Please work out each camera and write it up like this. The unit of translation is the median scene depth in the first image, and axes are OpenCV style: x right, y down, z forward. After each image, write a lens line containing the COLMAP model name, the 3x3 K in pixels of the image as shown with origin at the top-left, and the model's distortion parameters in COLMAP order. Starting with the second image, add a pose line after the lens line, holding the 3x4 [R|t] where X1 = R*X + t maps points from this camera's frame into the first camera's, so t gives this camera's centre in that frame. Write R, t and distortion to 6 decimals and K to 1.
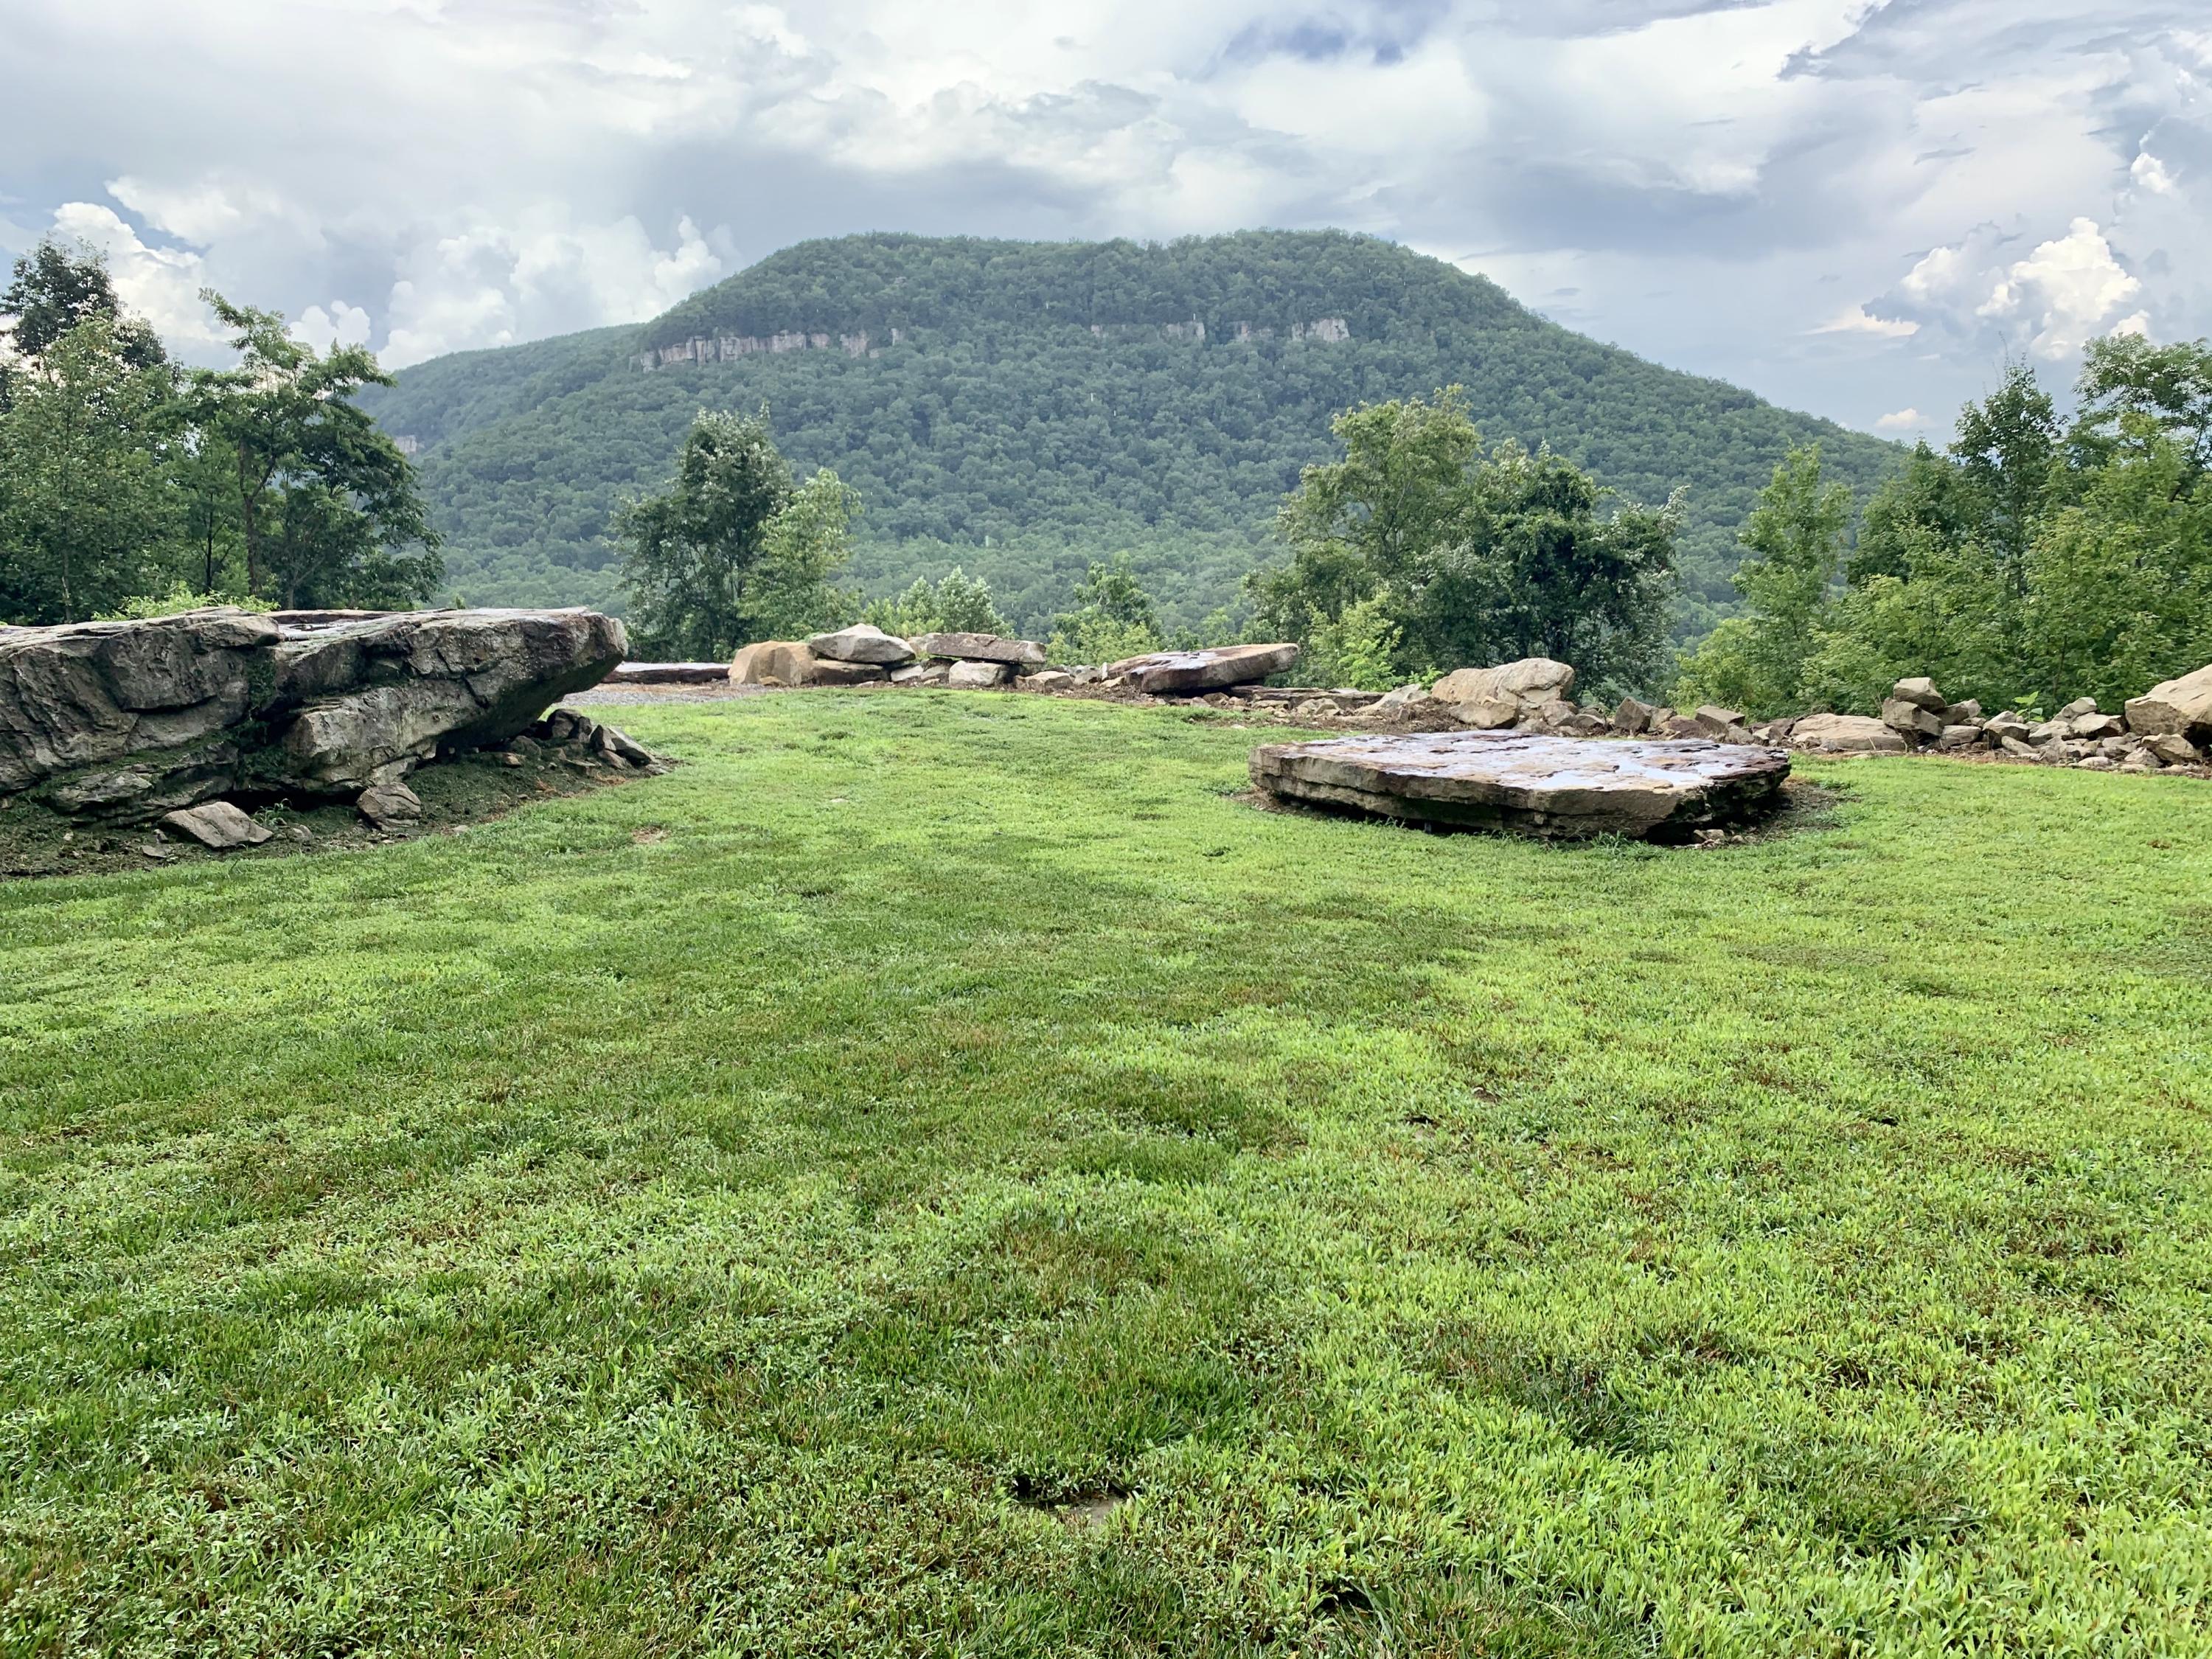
lens RADIAL K [[1687.9, 0, 1115.6], [0, 1687.9, 824.7], [0, 0, 1]] dist [0.034084, -0.031513]
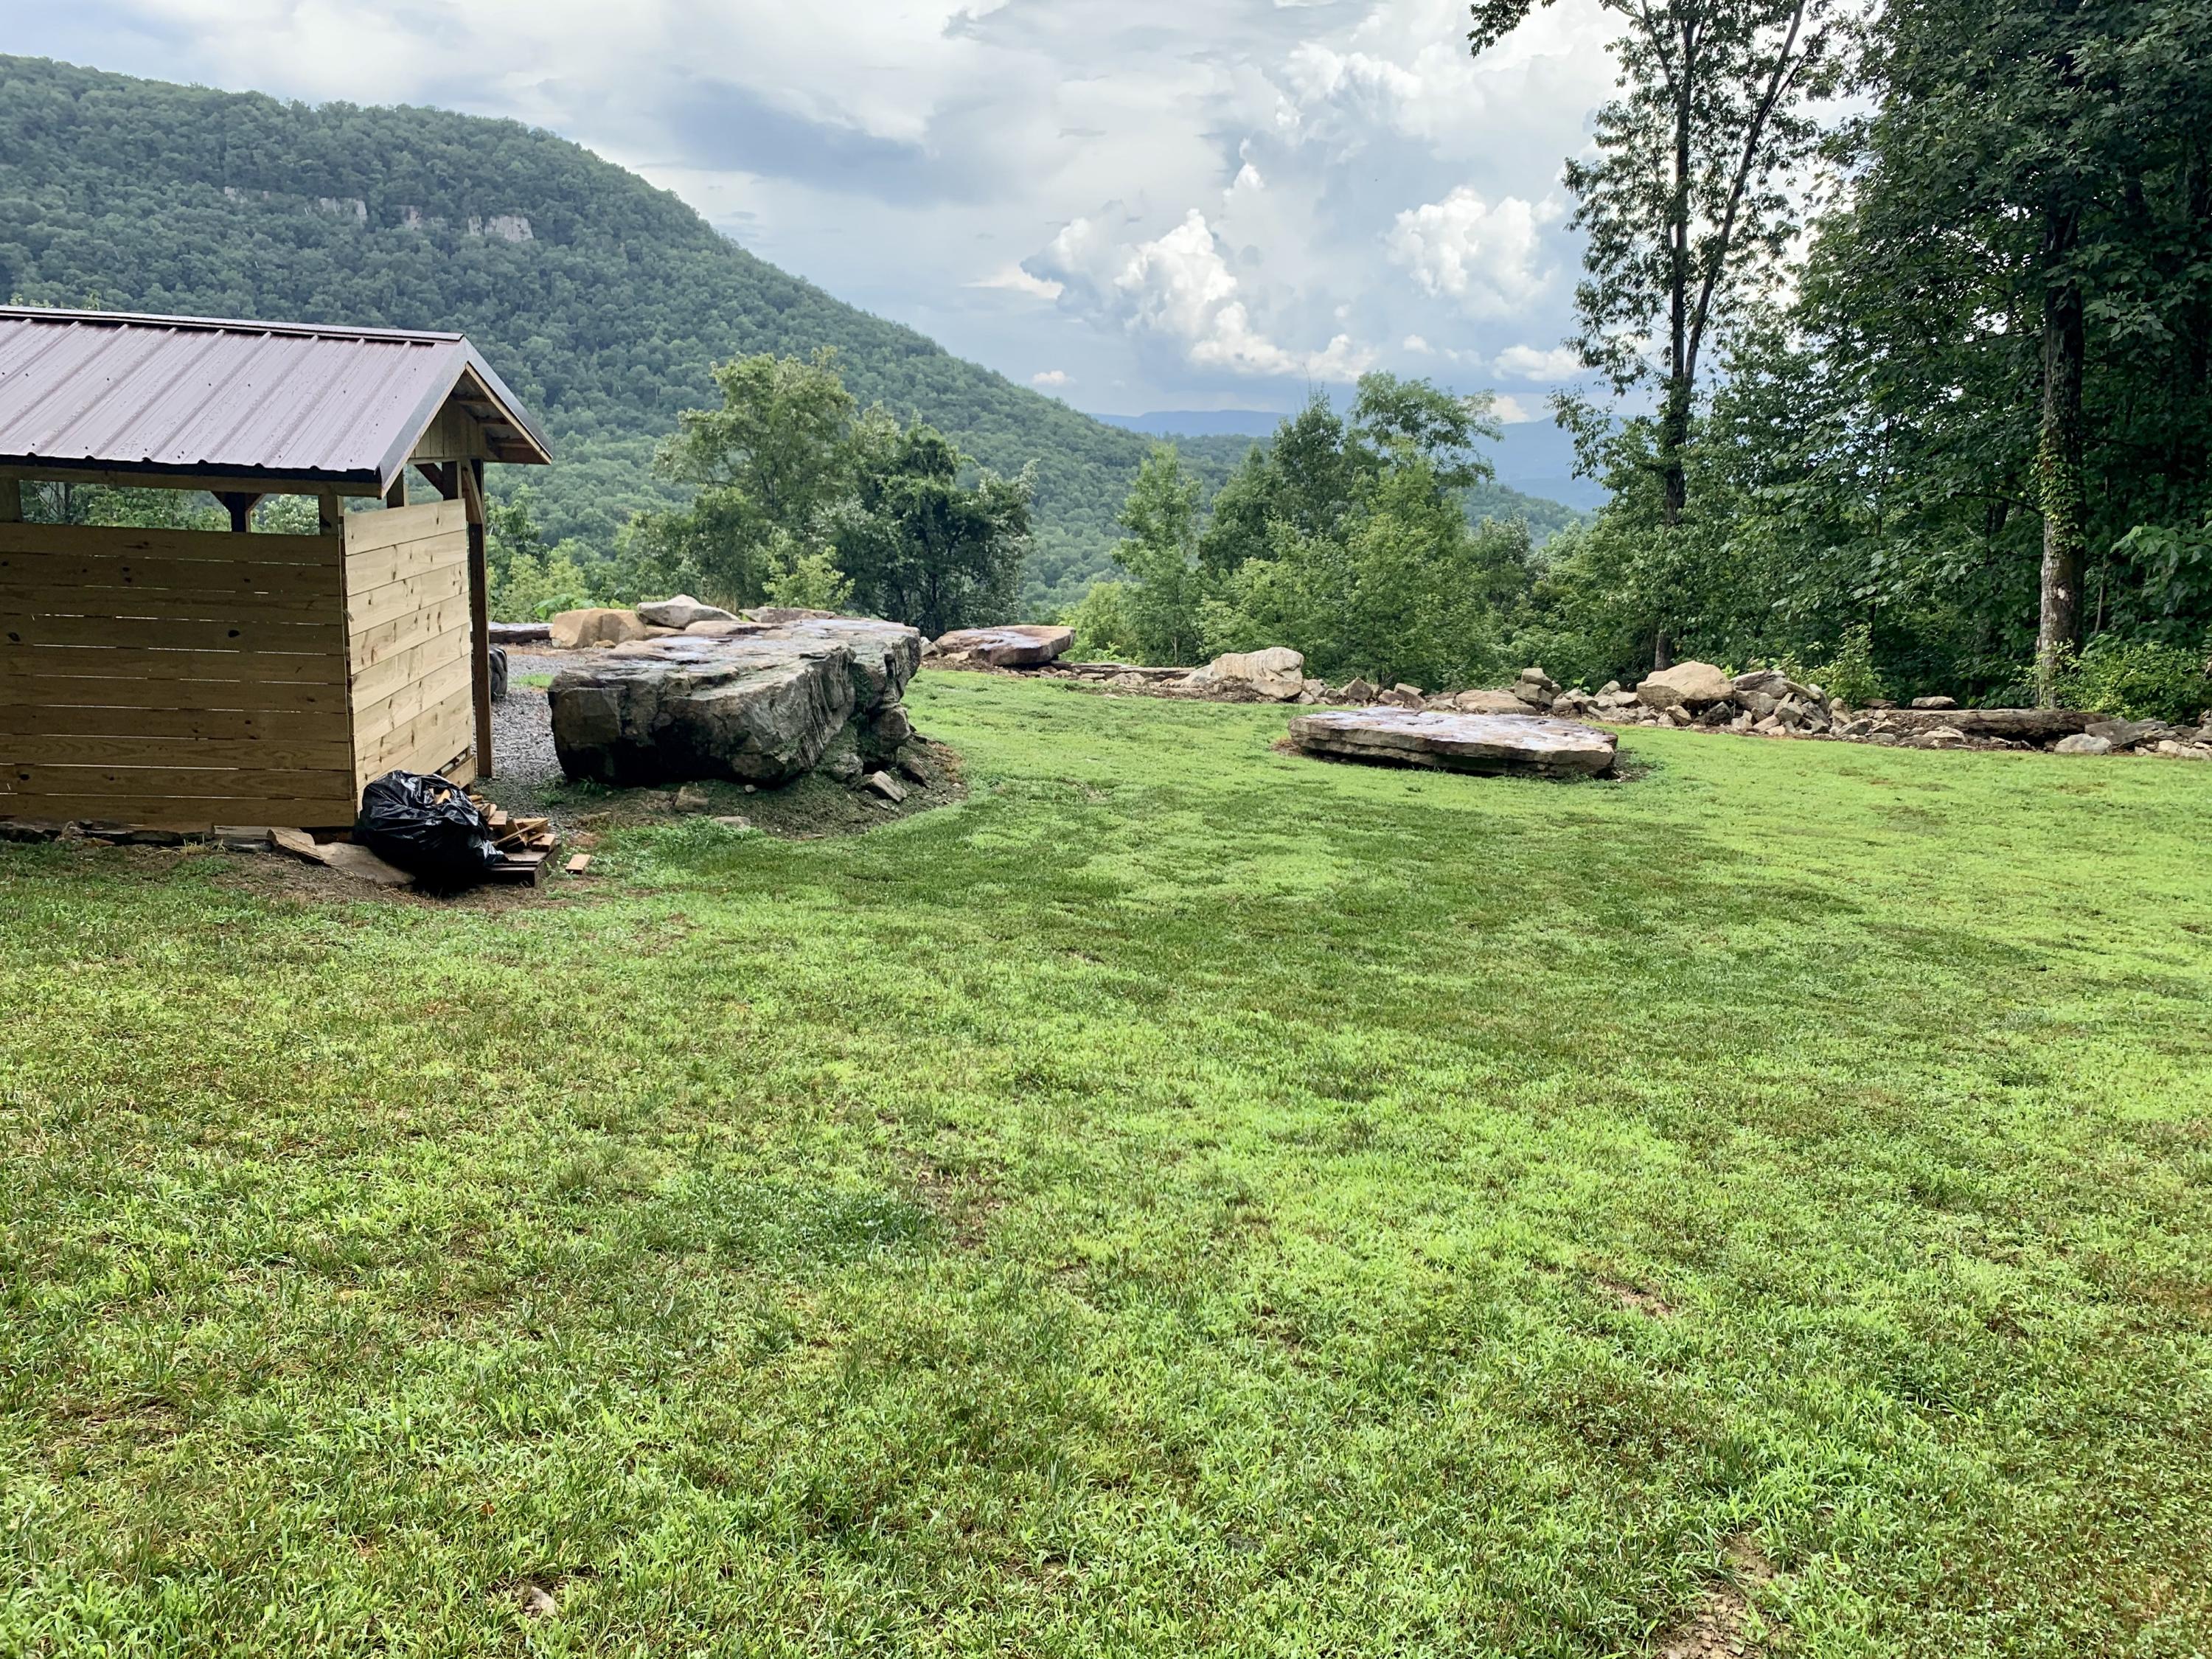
lens RADIAL K [[1683.3, 0, 1106.0], [0, 1683.3, 829.5], [0, 0, 1]] dist [0.026909, -0.018361]
pose [[0.895620, -0.033104, 0.443587, -0.138594], [0.012580, 0.998713, 0.049133, -0.004460], [-0.444643, -0.038424, 0.894883, -0.054506]]
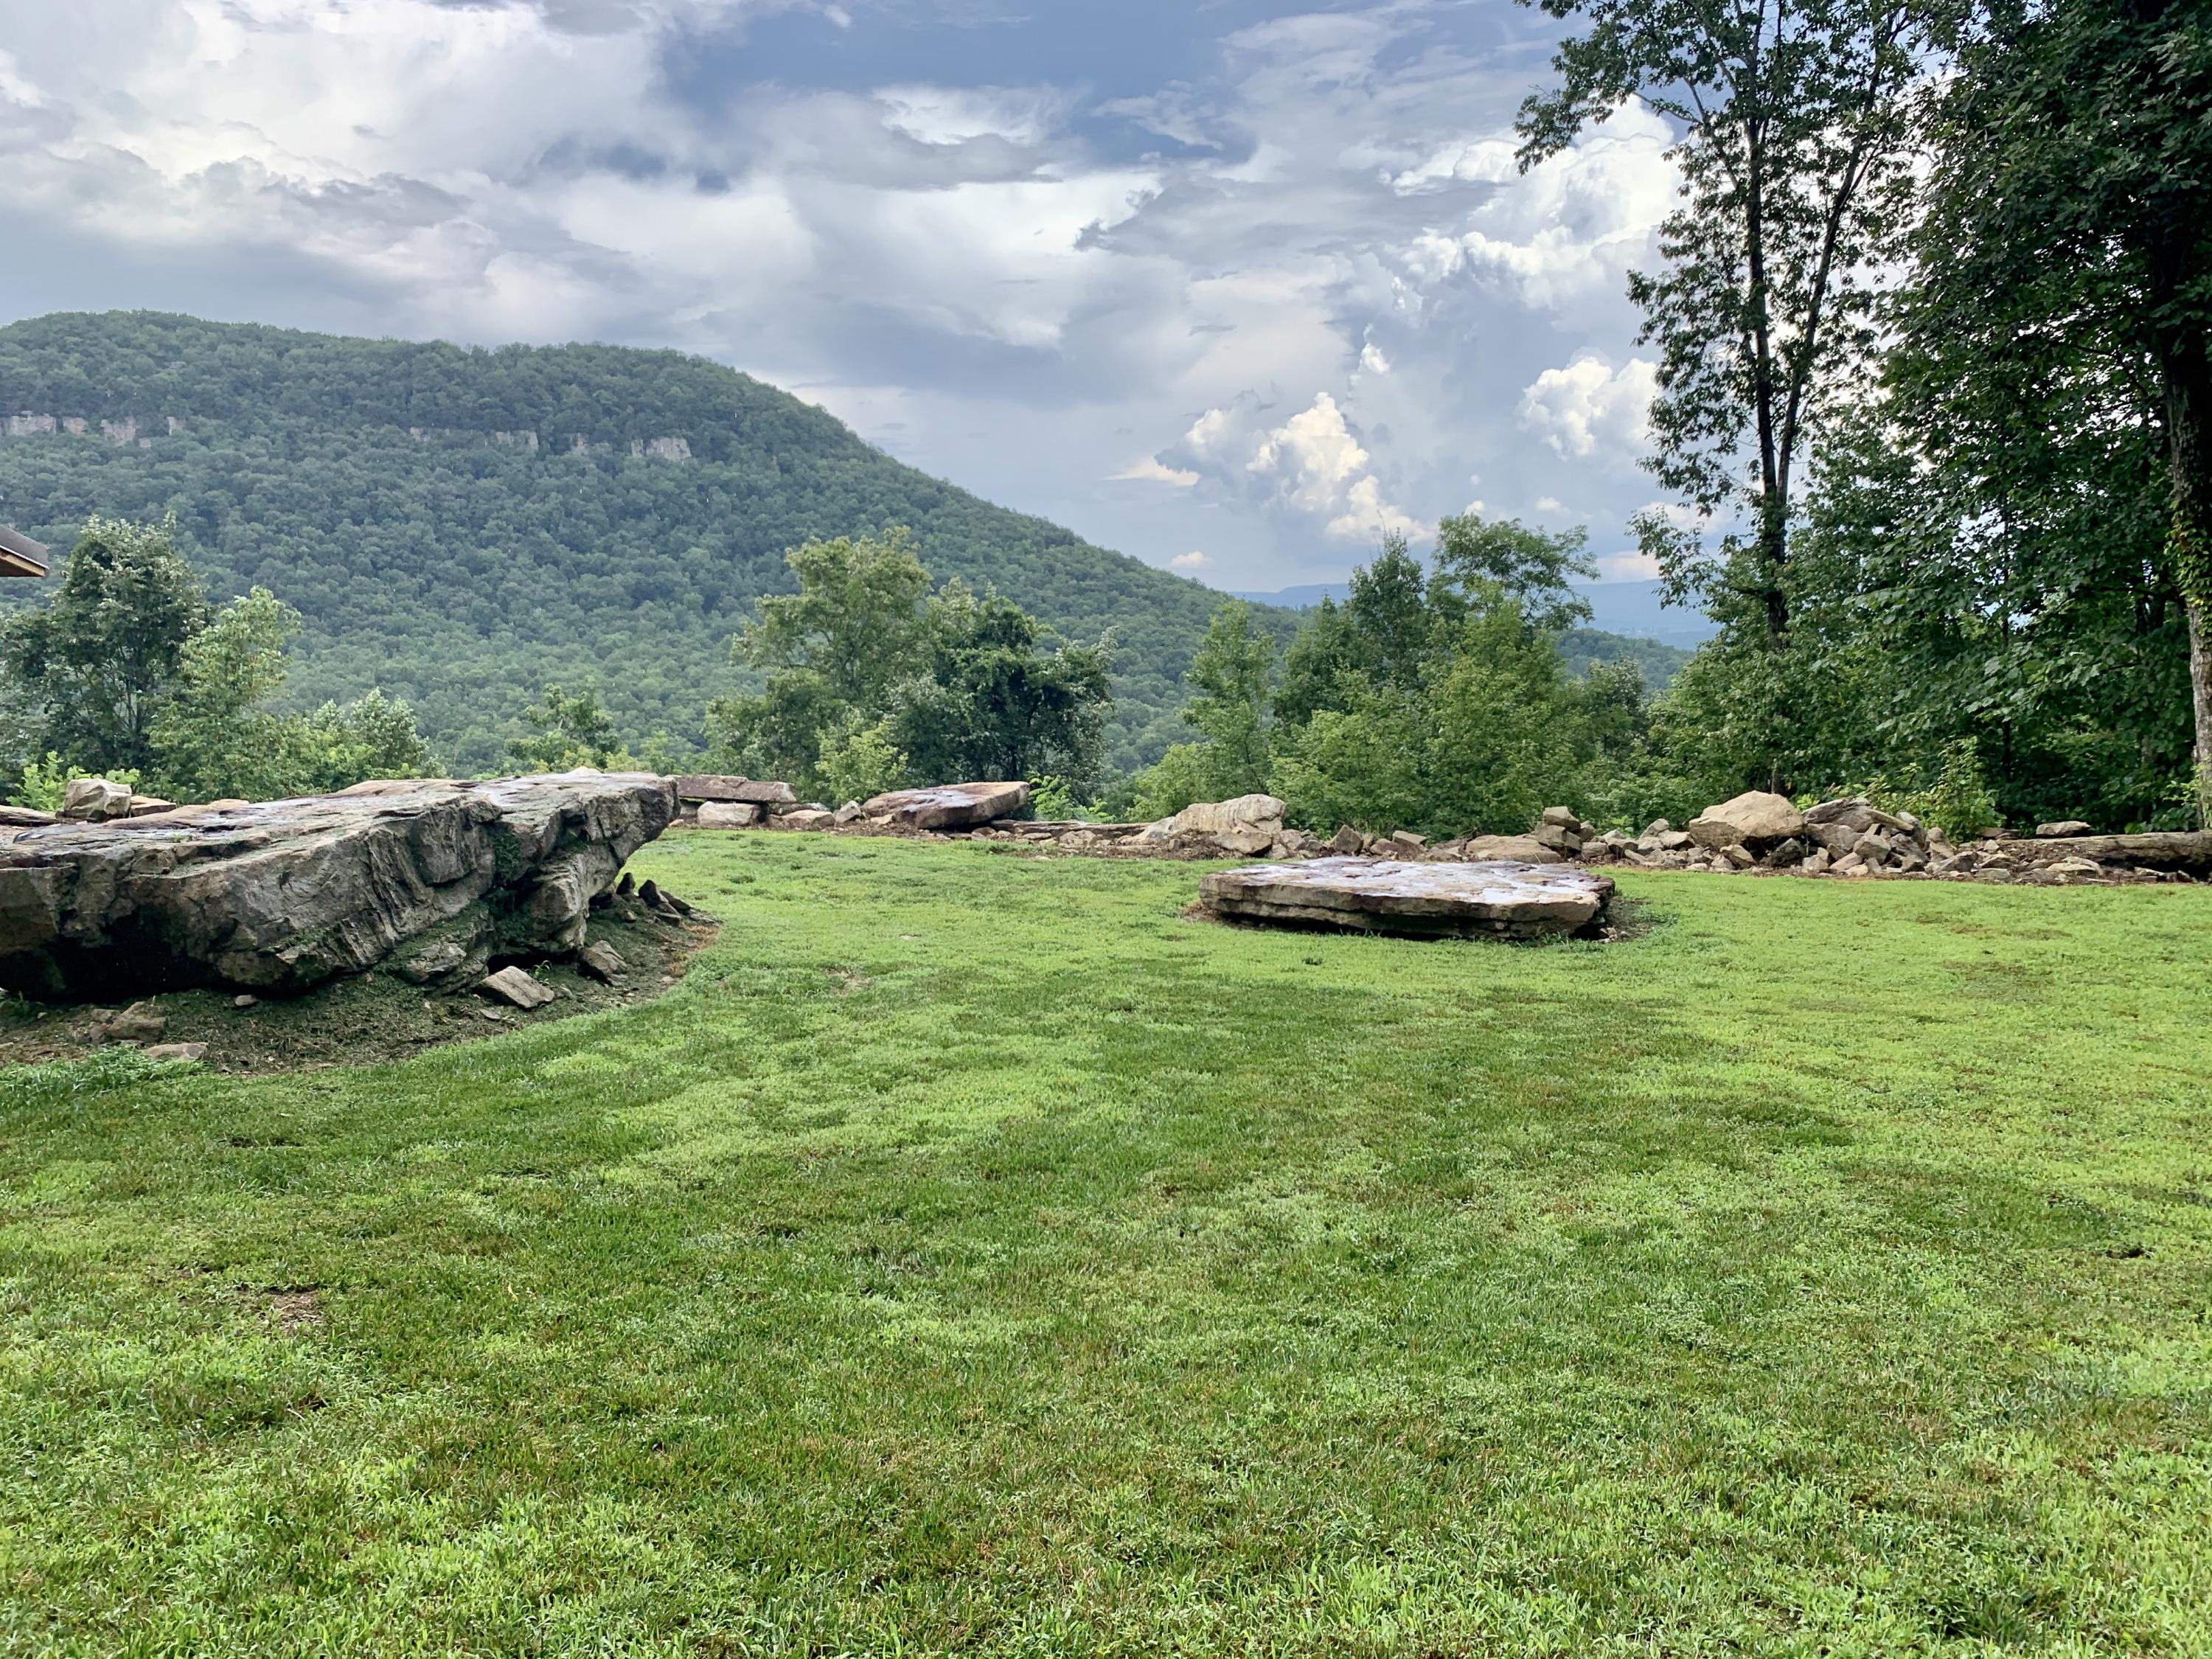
lens RADIAL K [[1687.9, 0, 1115.6], [0, 1687.9, 824.7], [0, 0, 1]] dist [0.034084, -0.031513]
pose [[0.929042, -0.024011, 0.369194, -0.078401], [0.049437, 0.997000, -0.059563, -0.002759], [-0.366656, 0.073588, 0.927442, -0.020801]]
